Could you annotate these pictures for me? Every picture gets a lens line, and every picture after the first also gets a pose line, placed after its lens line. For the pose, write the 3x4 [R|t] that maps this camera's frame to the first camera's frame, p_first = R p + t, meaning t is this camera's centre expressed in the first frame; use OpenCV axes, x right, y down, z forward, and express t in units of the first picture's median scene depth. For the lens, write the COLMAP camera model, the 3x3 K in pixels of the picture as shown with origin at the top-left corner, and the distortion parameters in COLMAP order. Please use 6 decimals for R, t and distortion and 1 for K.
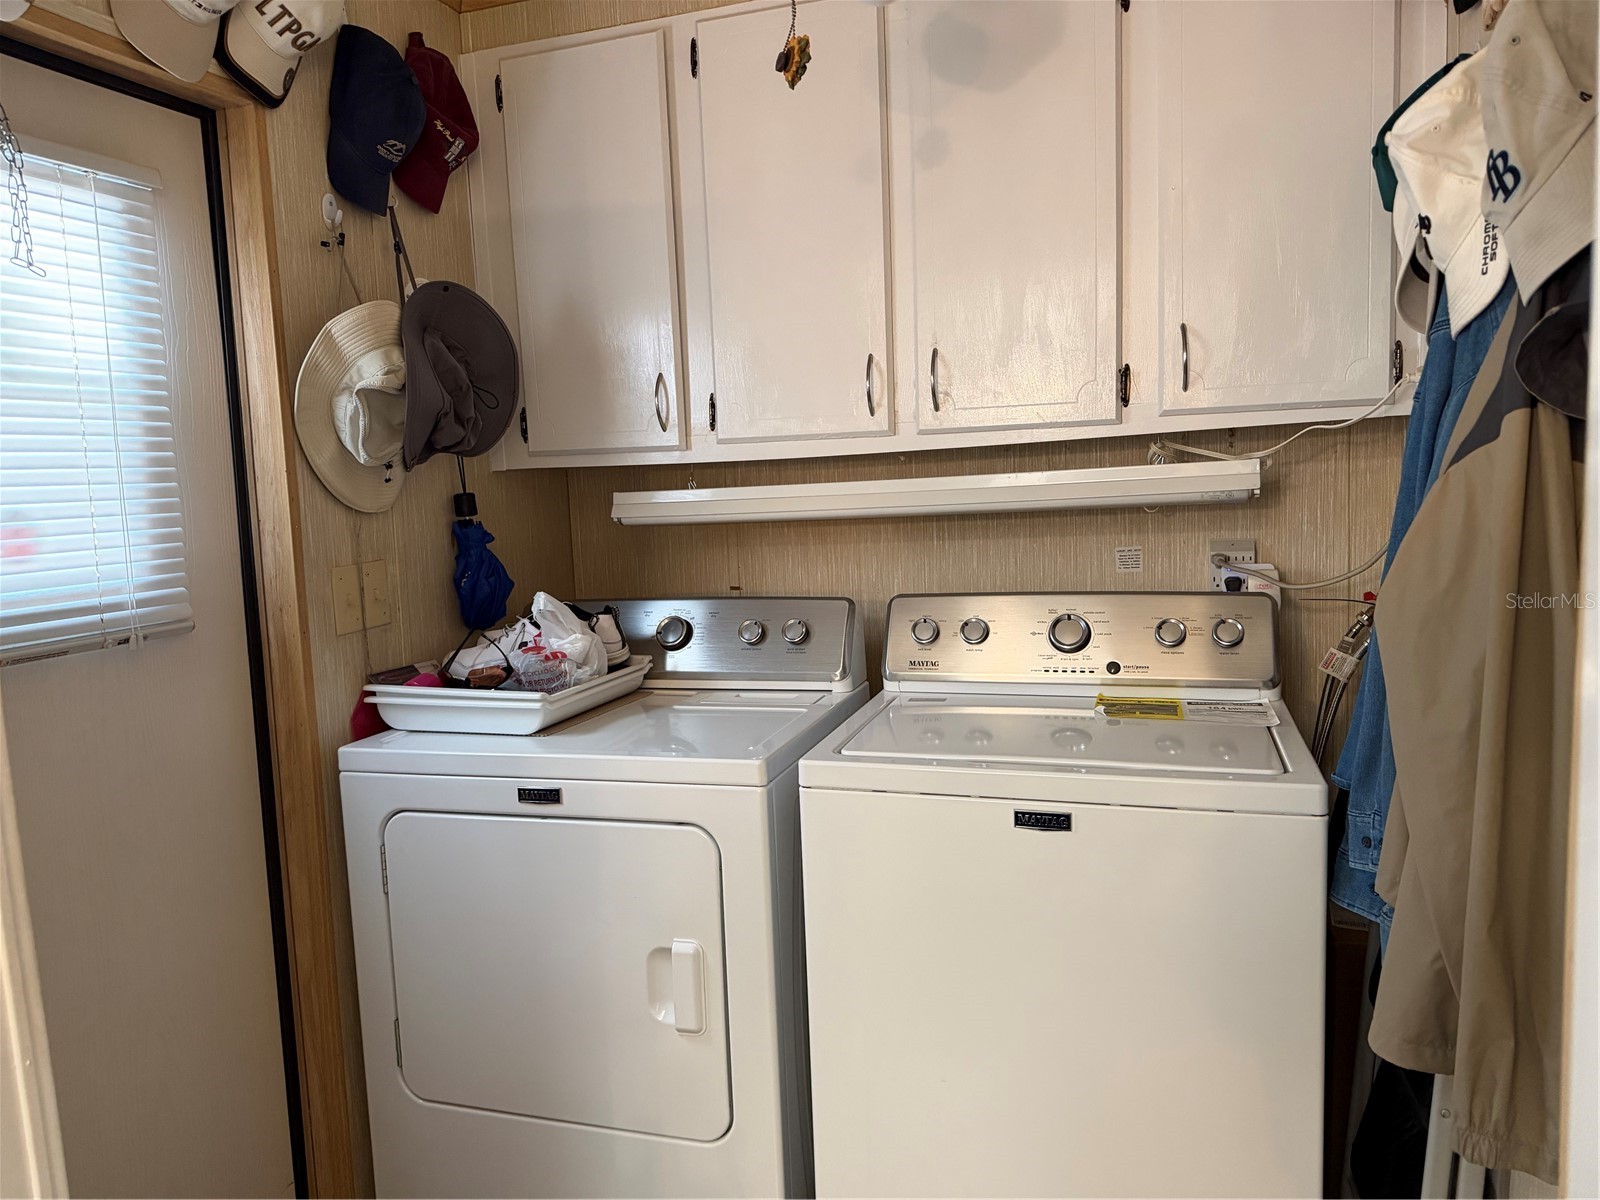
lens RADIAL K [[1128.8, 0, 788.6], [0, 1128.8, 605.3], [0, 0, 1]] dist [0.060717, -0.075893]
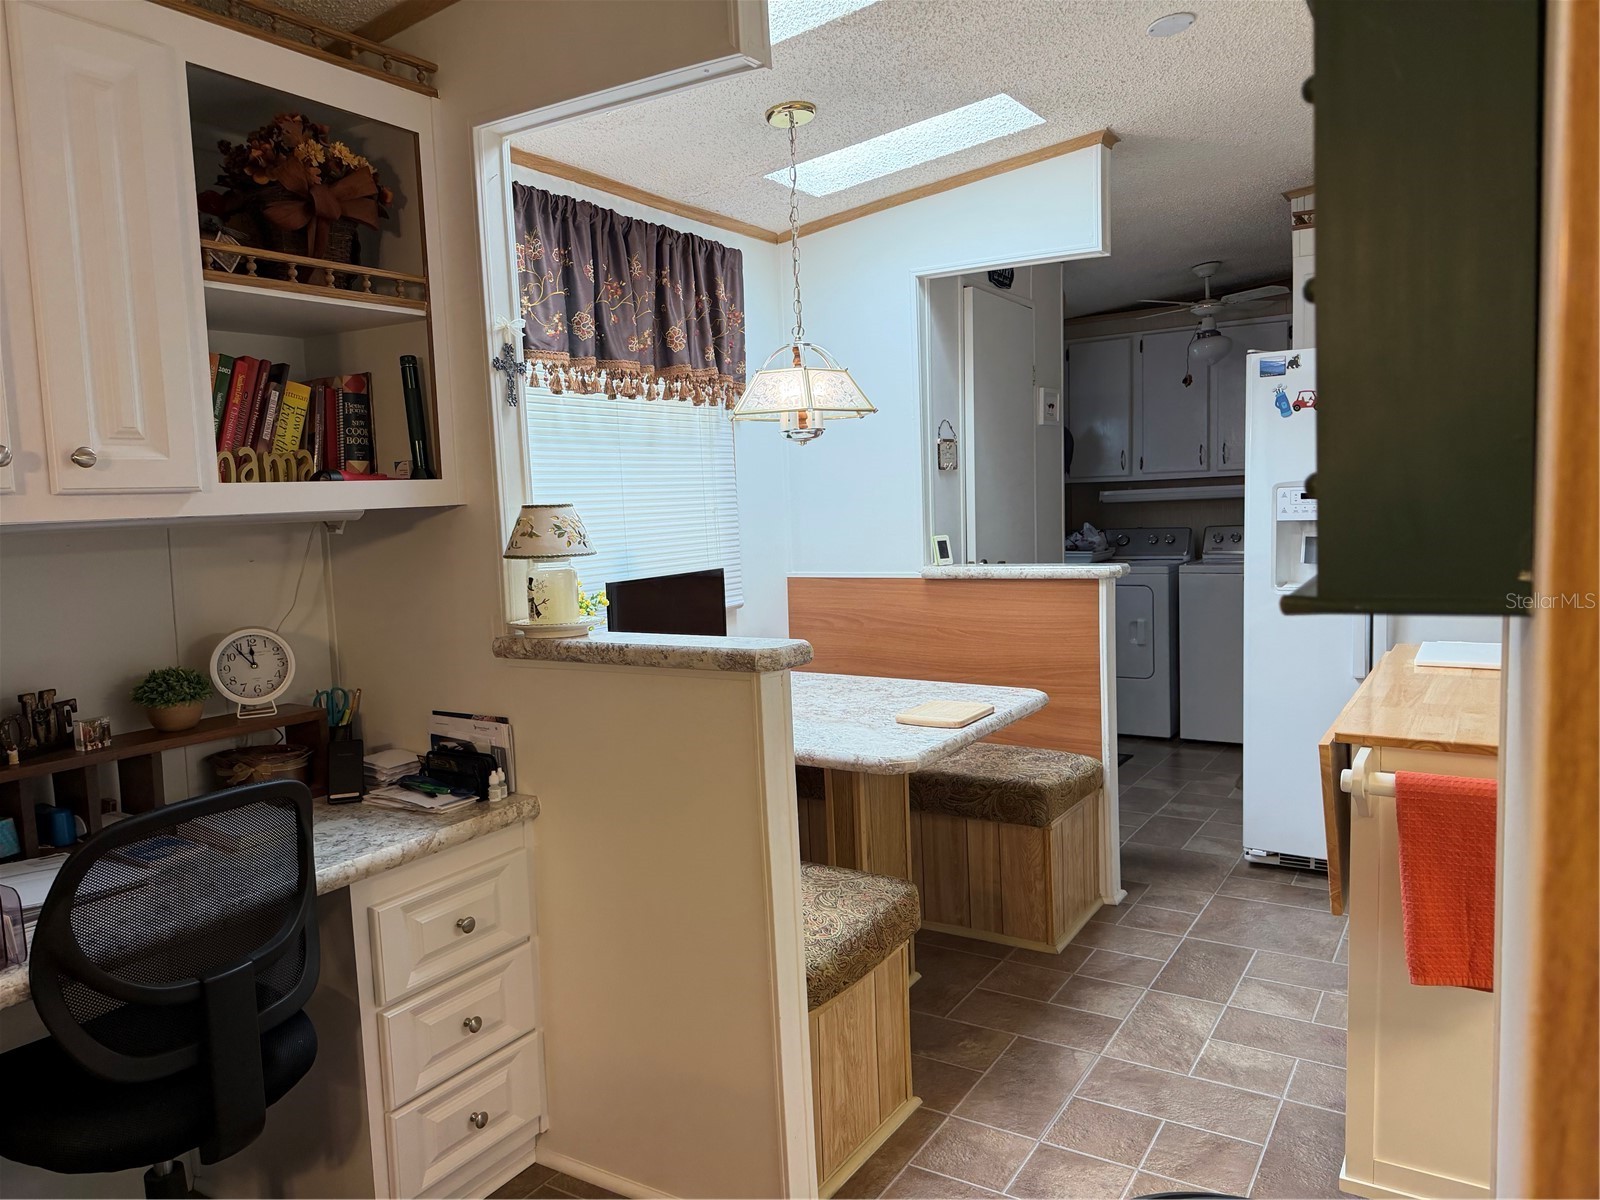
lens RADIAL K [[1128.8, 0, 788.1], [0, 1128.8, 591.8], [0, 0, 1]] dist [0.060717, -0.075893]
pose [[0.971053, 0.030118, -0.236959, -0.260067], [-0.036288, 0.999105, -0.021718, 0.267220], [0.236093, 0.029688, 0.971277, -2.132960]]
